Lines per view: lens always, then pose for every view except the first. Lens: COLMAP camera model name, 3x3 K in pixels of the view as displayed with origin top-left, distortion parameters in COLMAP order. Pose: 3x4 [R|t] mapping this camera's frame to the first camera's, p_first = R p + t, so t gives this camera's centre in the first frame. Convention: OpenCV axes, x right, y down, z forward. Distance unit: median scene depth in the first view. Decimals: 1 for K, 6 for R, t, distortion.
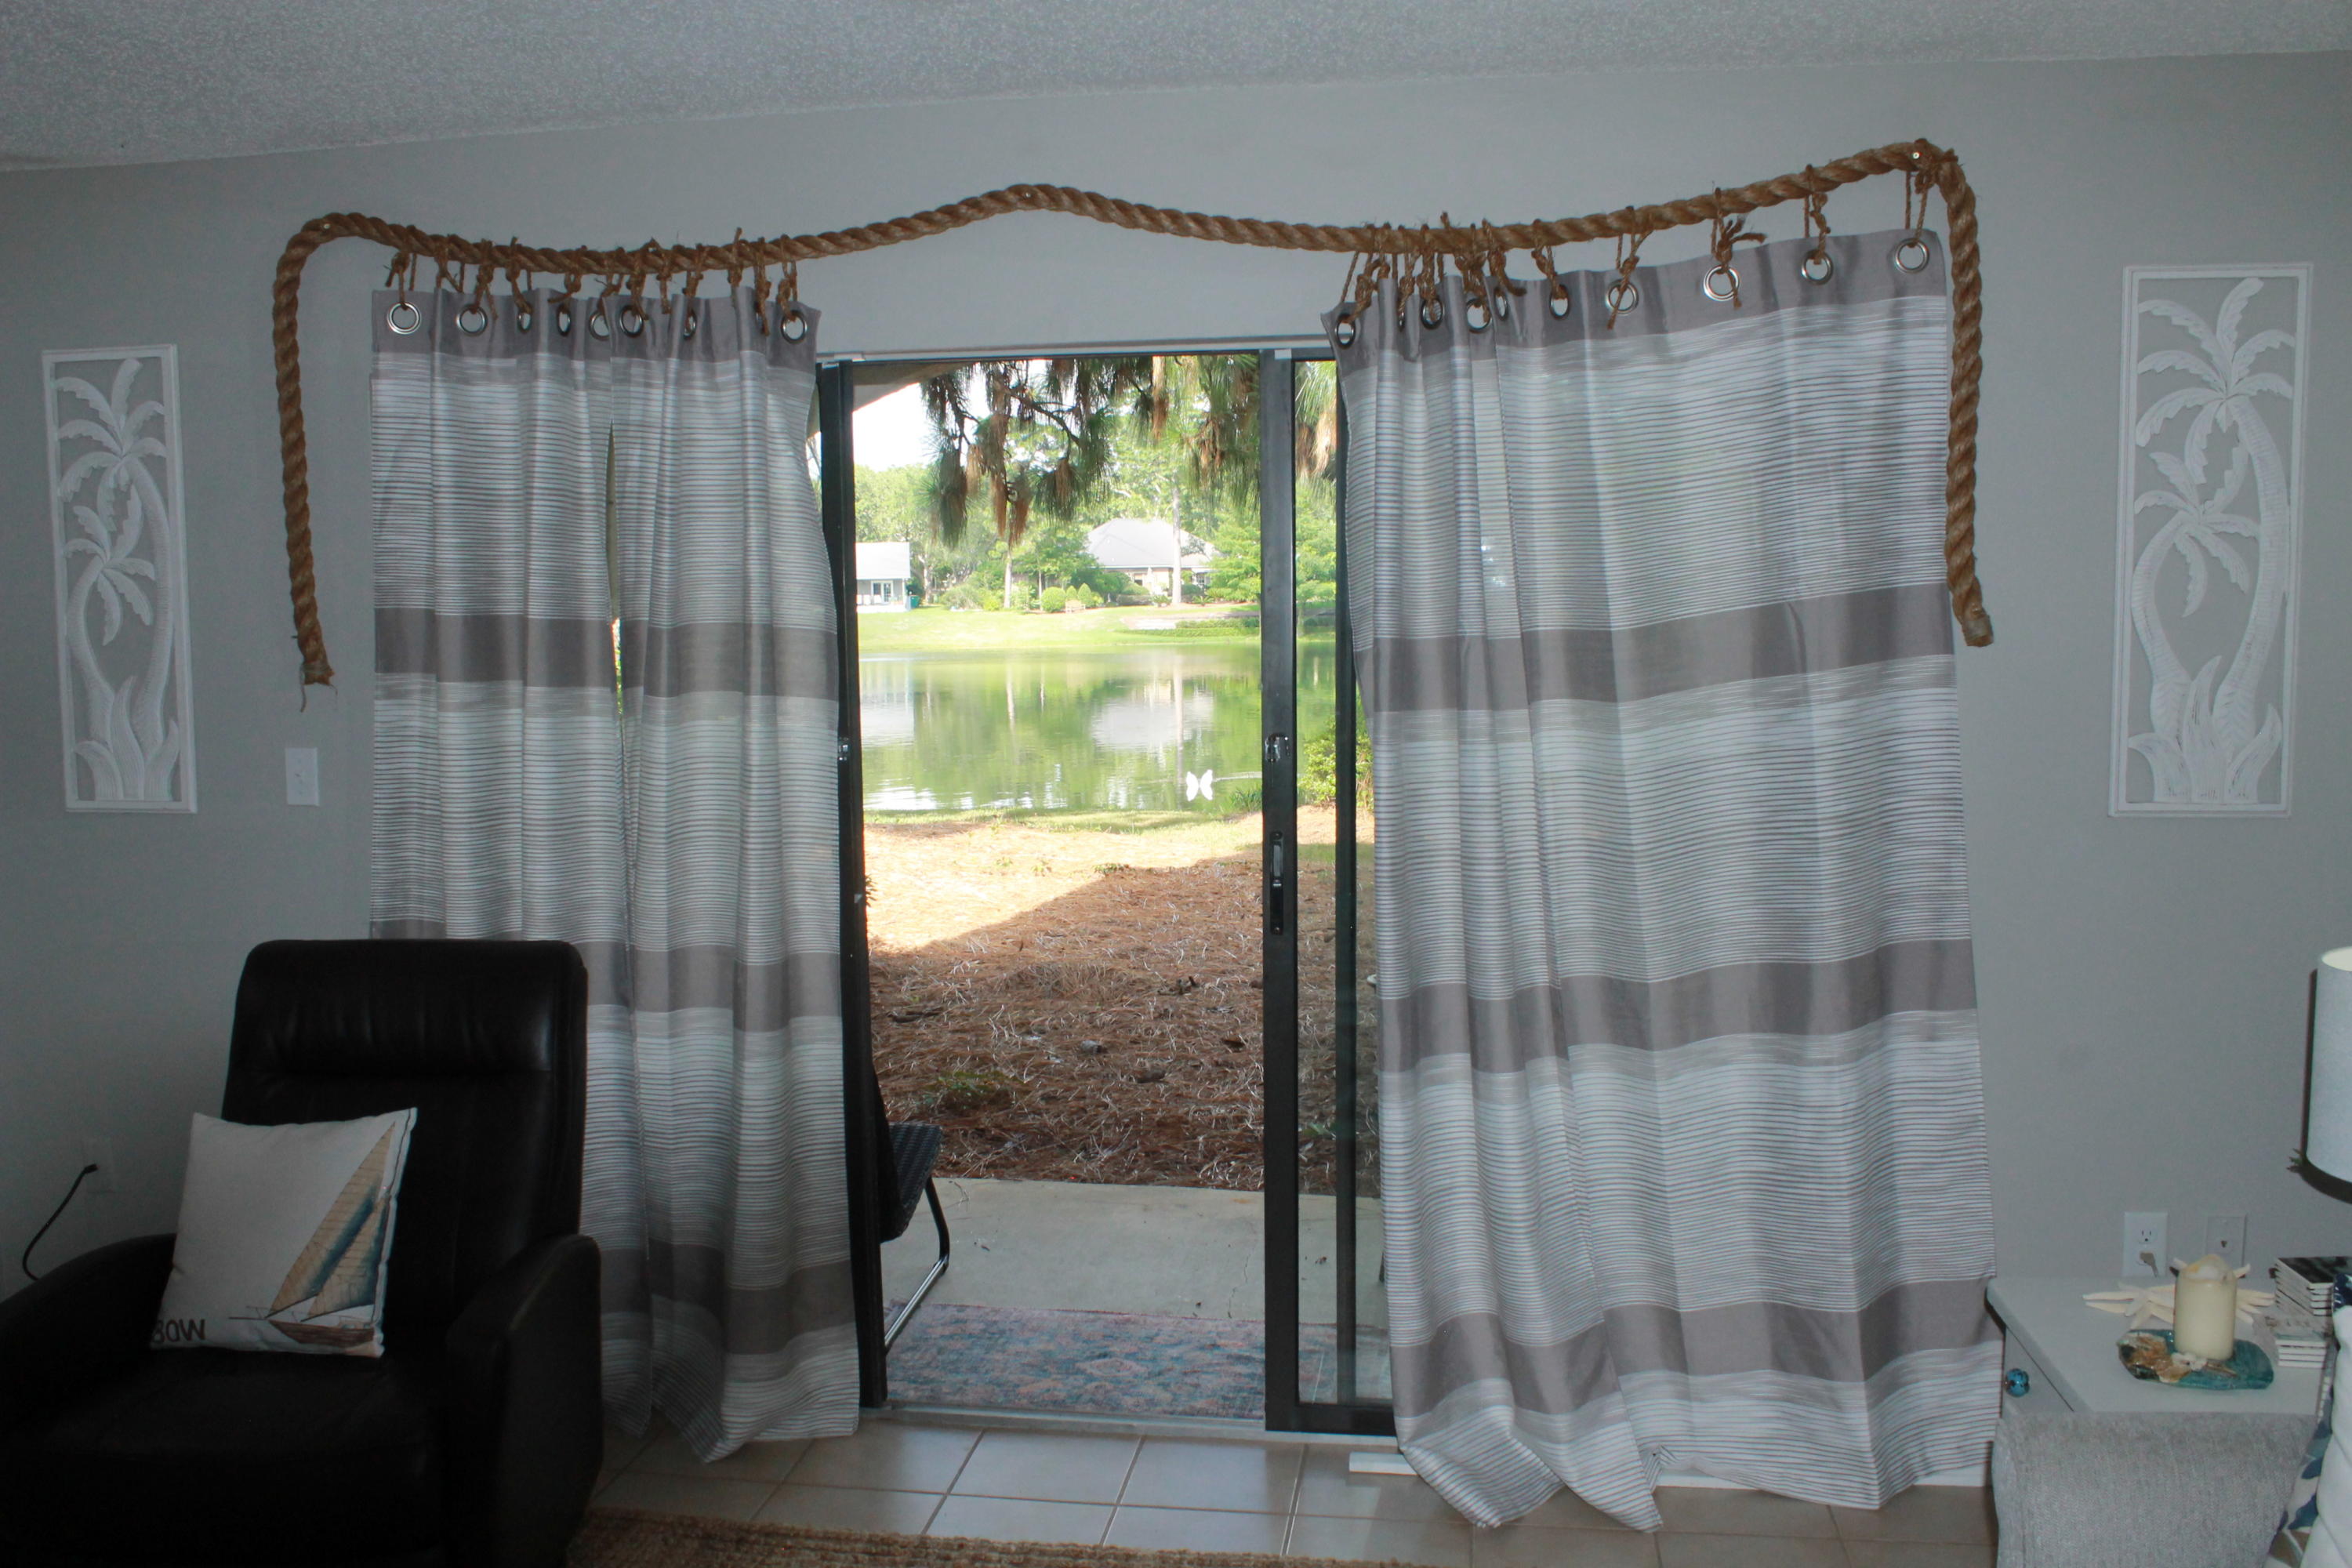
lens RADIAL K [[1977.5, 0, 1176.9], [0, 1977.5, 805.6], [0, 0, 1]] dist [-0.149496, 0.122998]
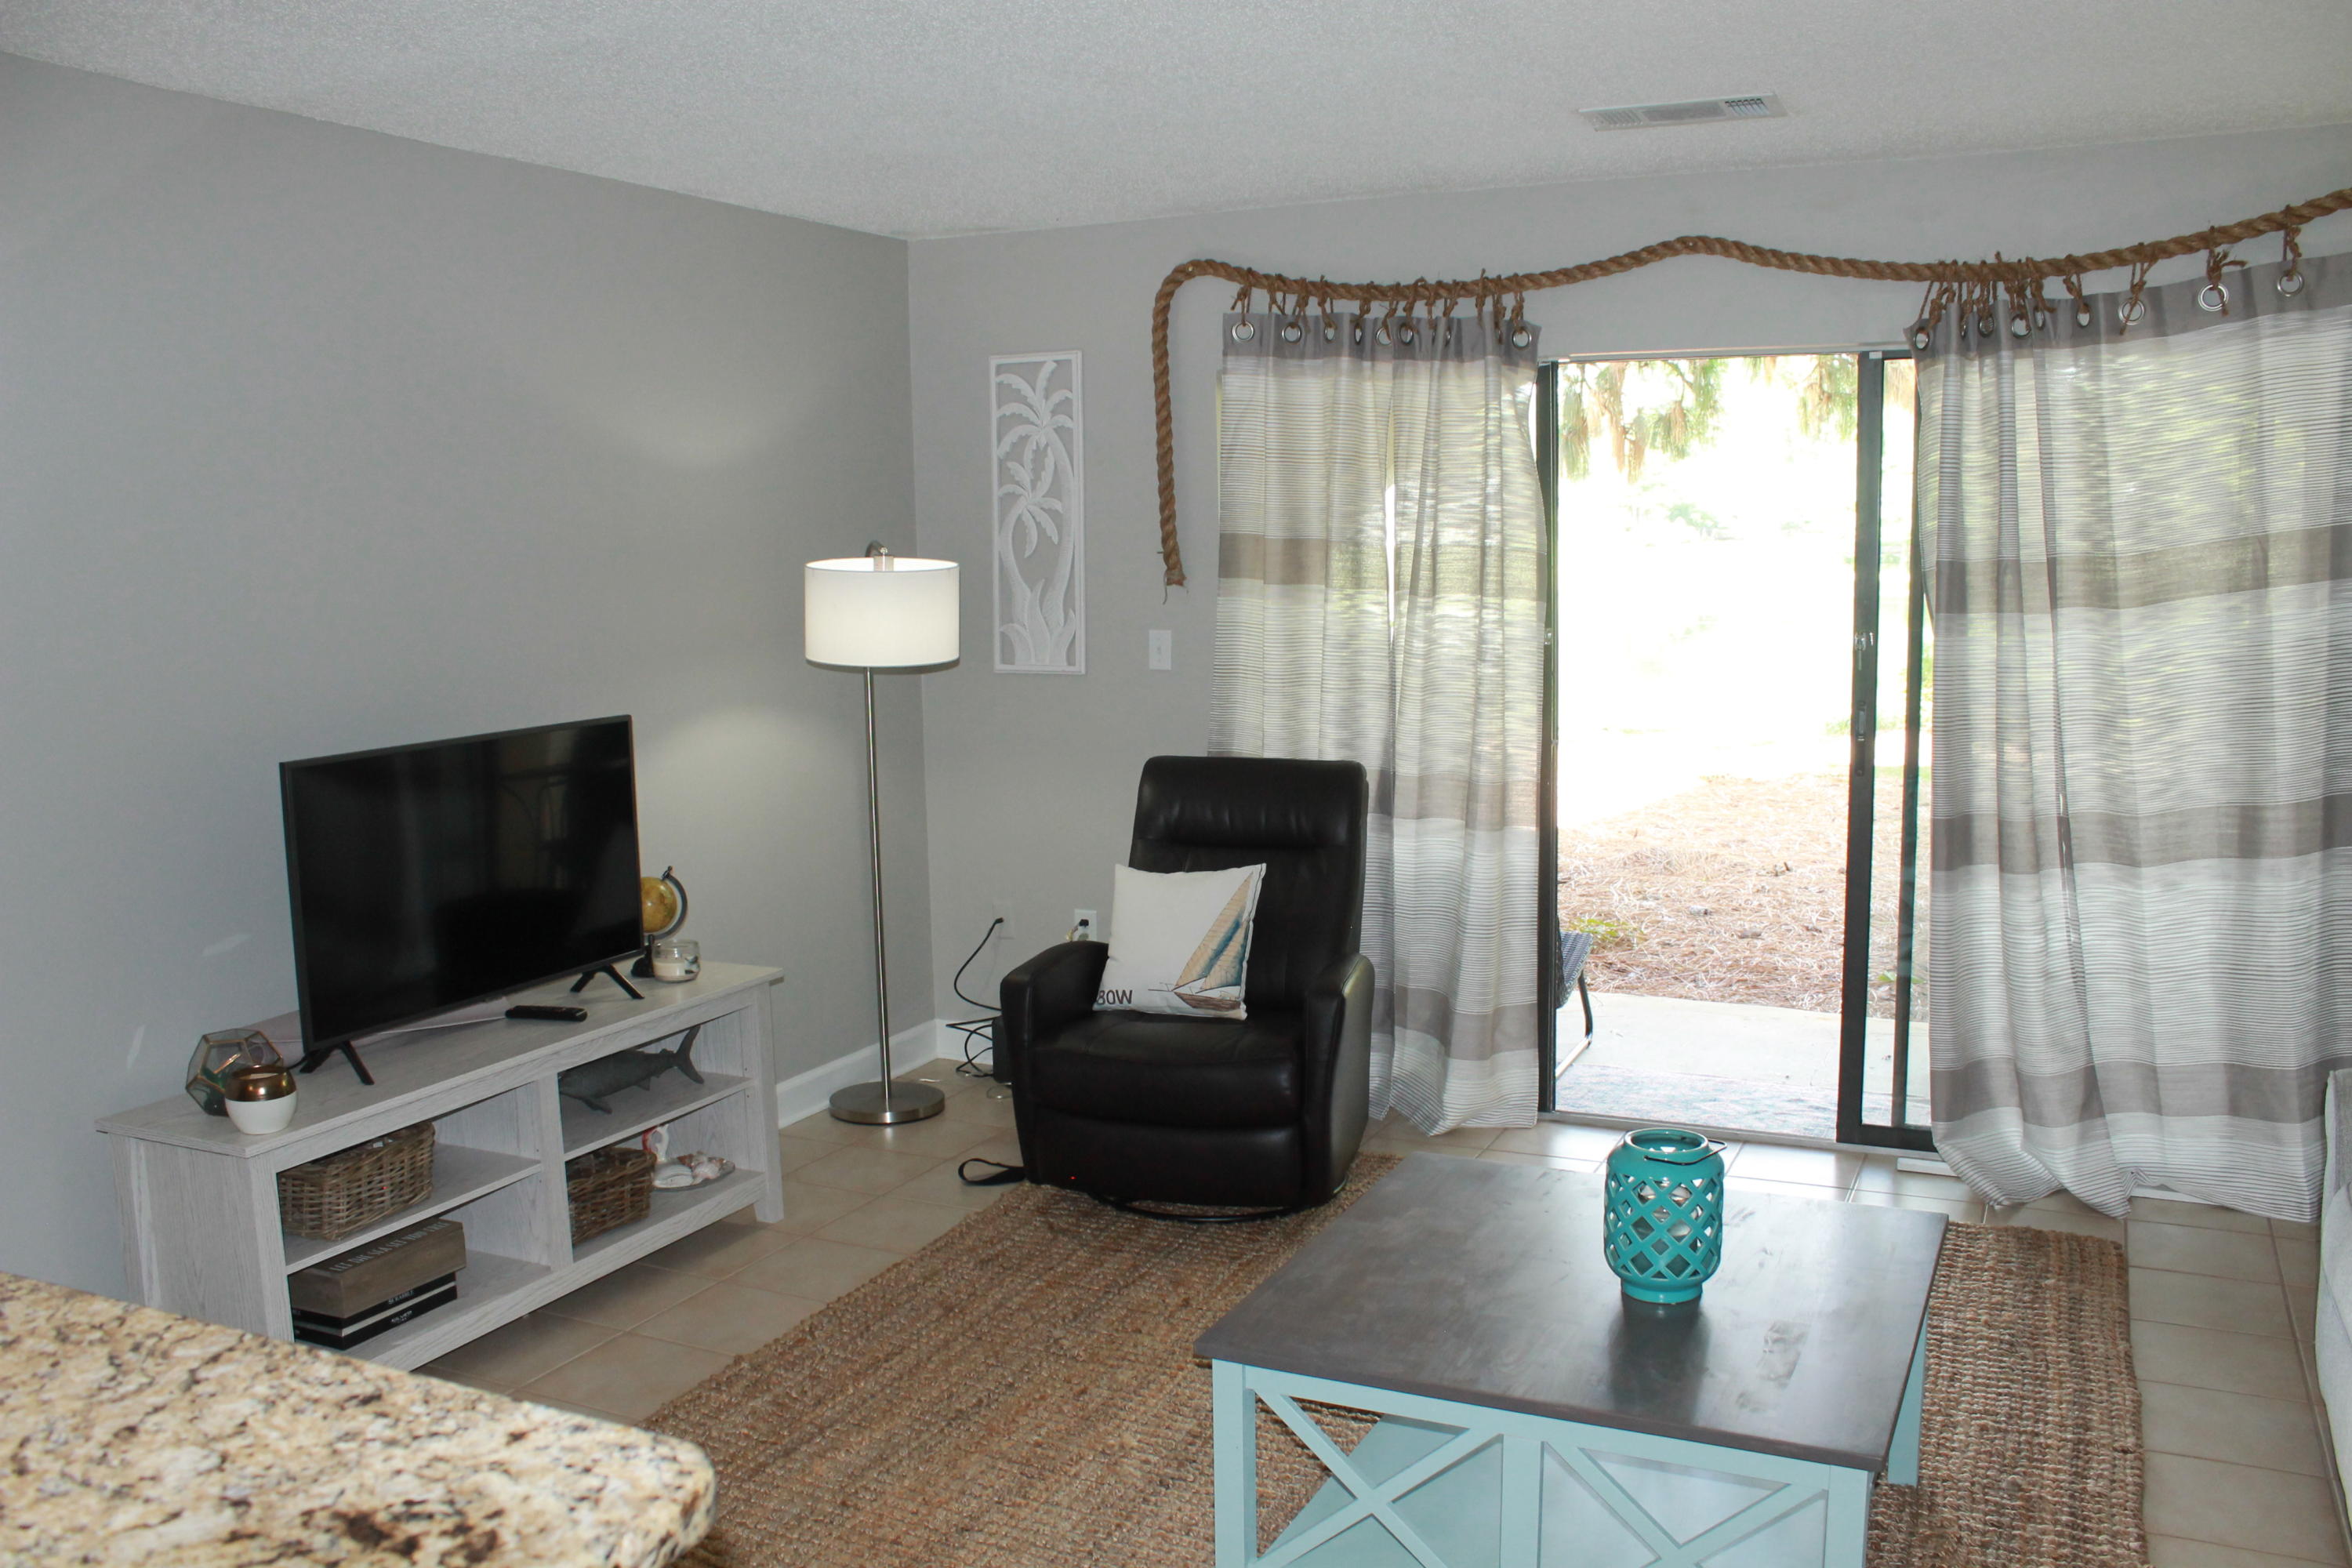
lens RADIAL K [[1977.5, 0, 1192.5], [0, 1977.5, 787.6], [0, 0, 1]] dist [-0.149496, 0.122998]
pose [[0.958699, 0.034035, -0.282378, -0.012440], [-0.026583, 0.999191, 0.030179, 0.047415], [0.283176, -0.021426, 0.958829, -0.457888]]
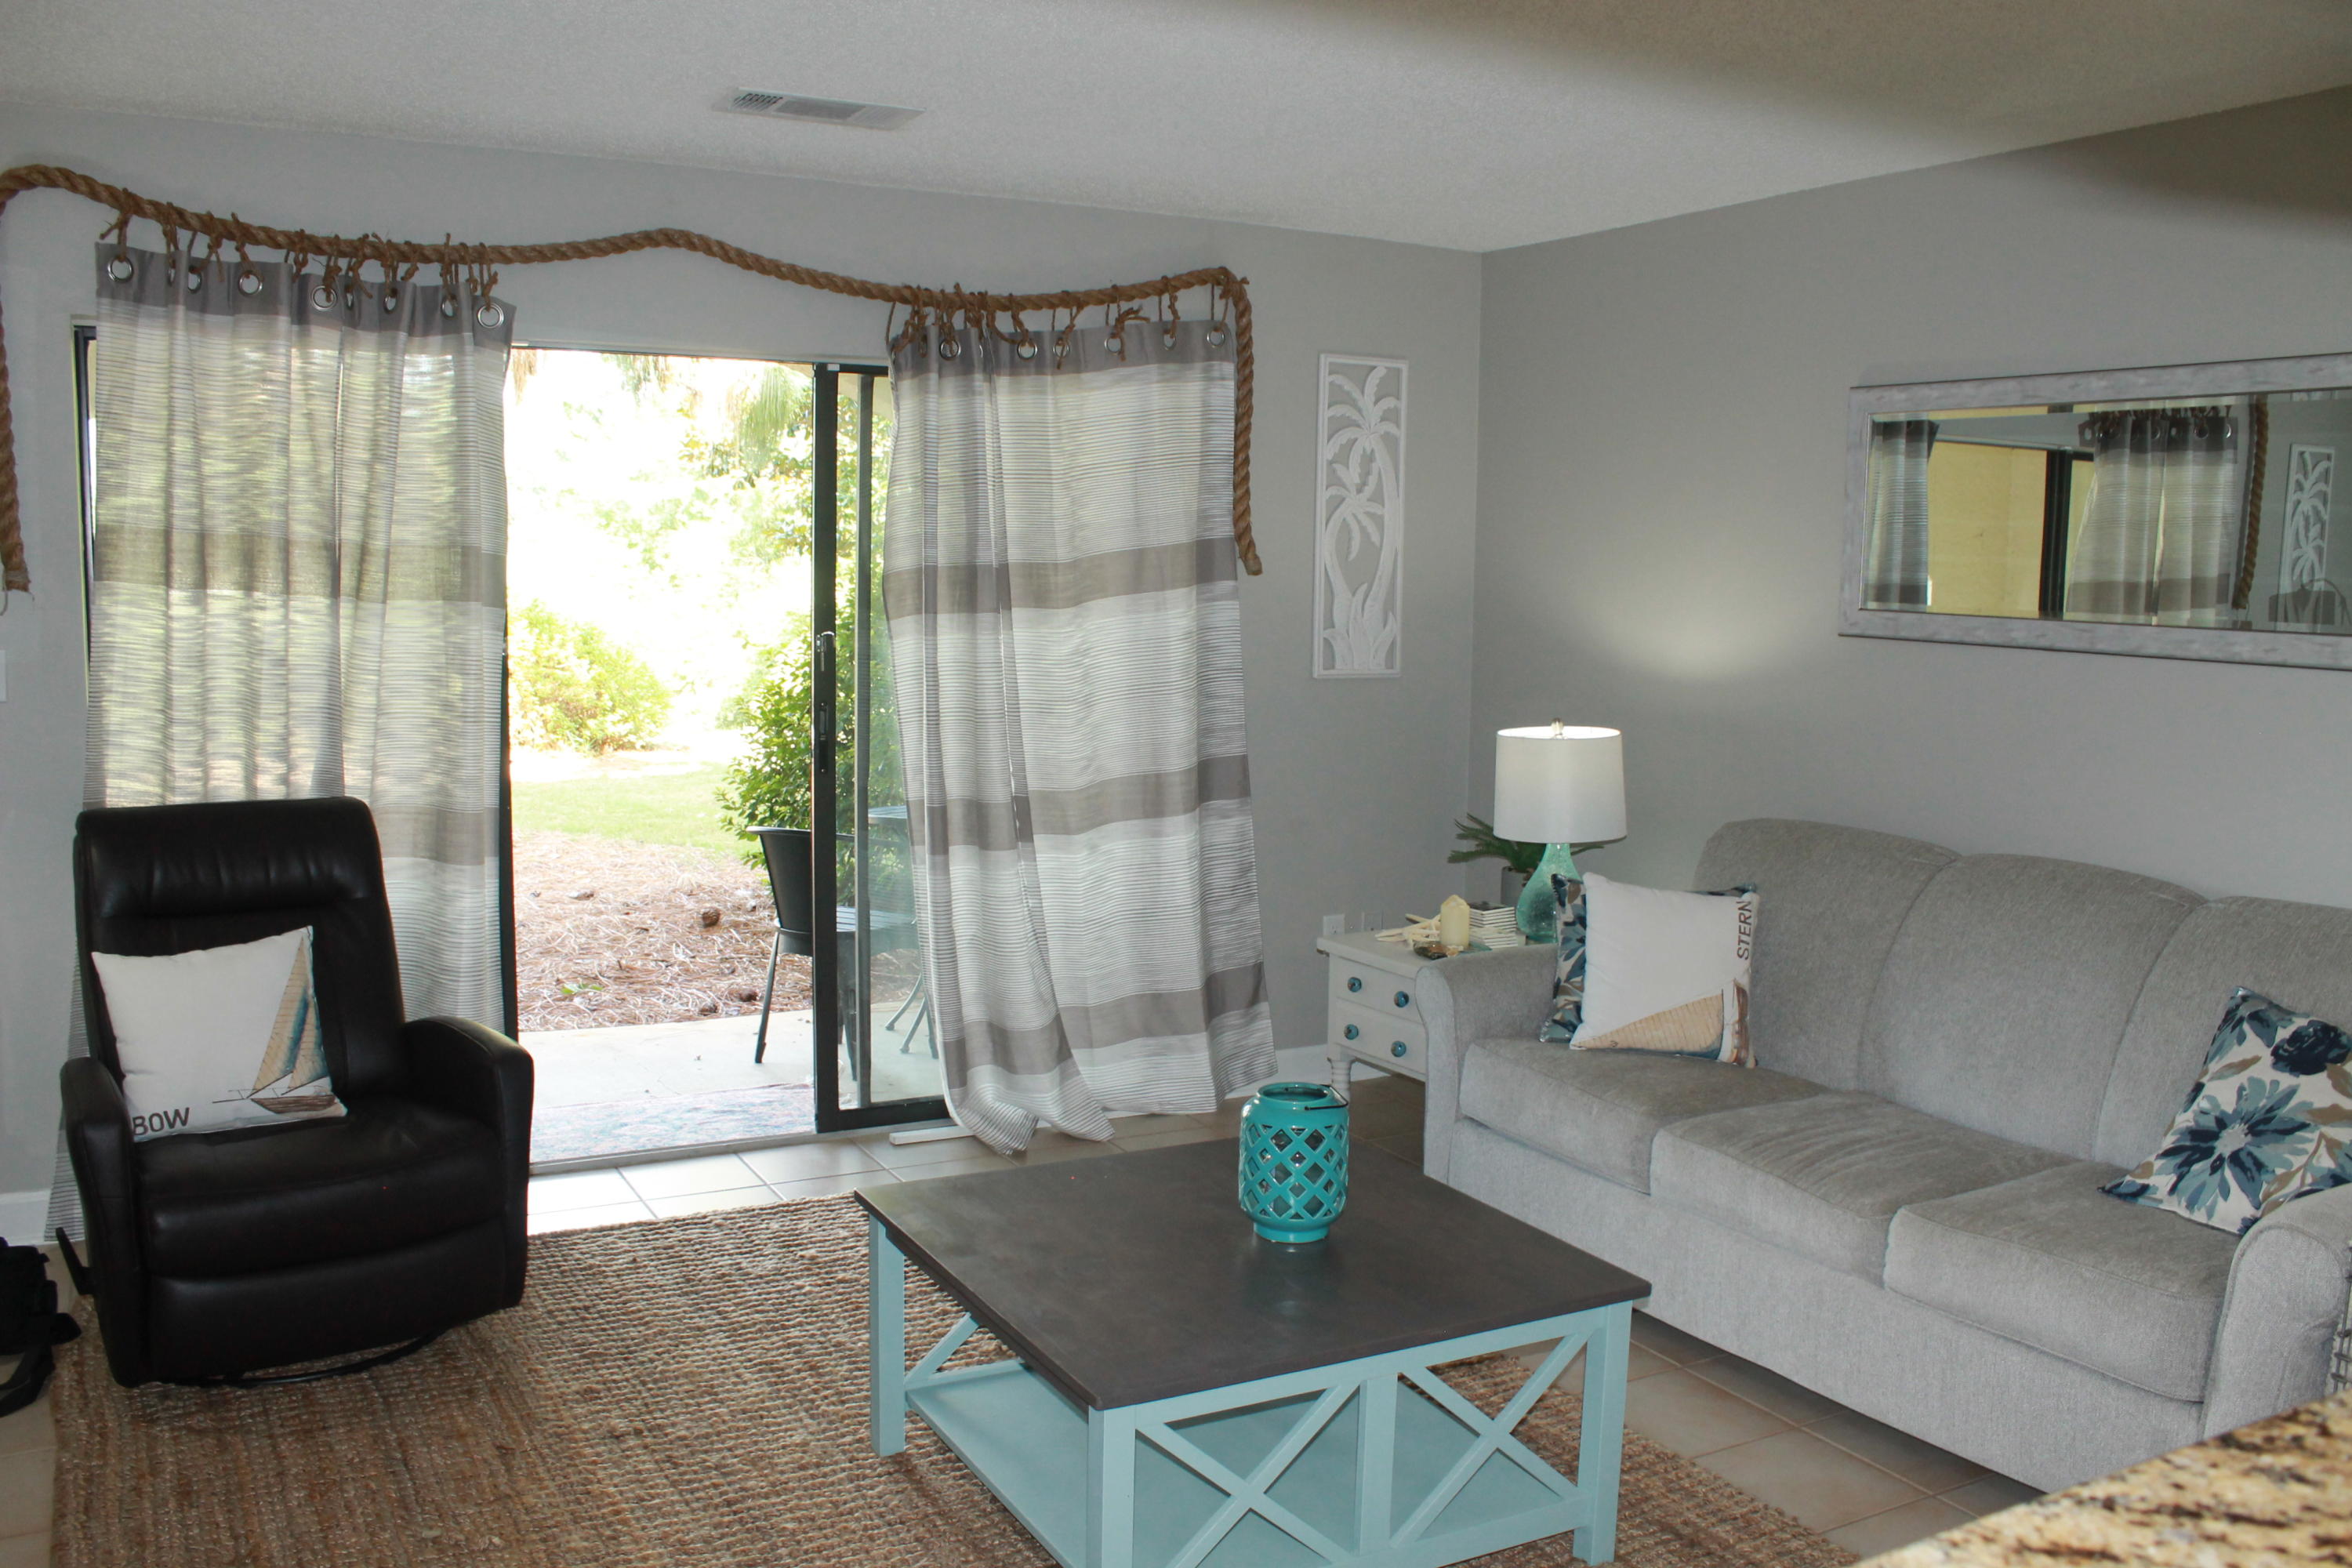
lens RADIAL K [[1977.5, 0, 1158.9], [0, 1977.5, 787.9], [0, 0, 1]] dist [-0.149496, 0.122998]
pose [[0.798541, -0.043562, 0.600363, -0.642462], [0.038196, 0.999035, 0.021685, 0.056653], [-0.600728, 0.005615, 0.799434, -0.290847]]
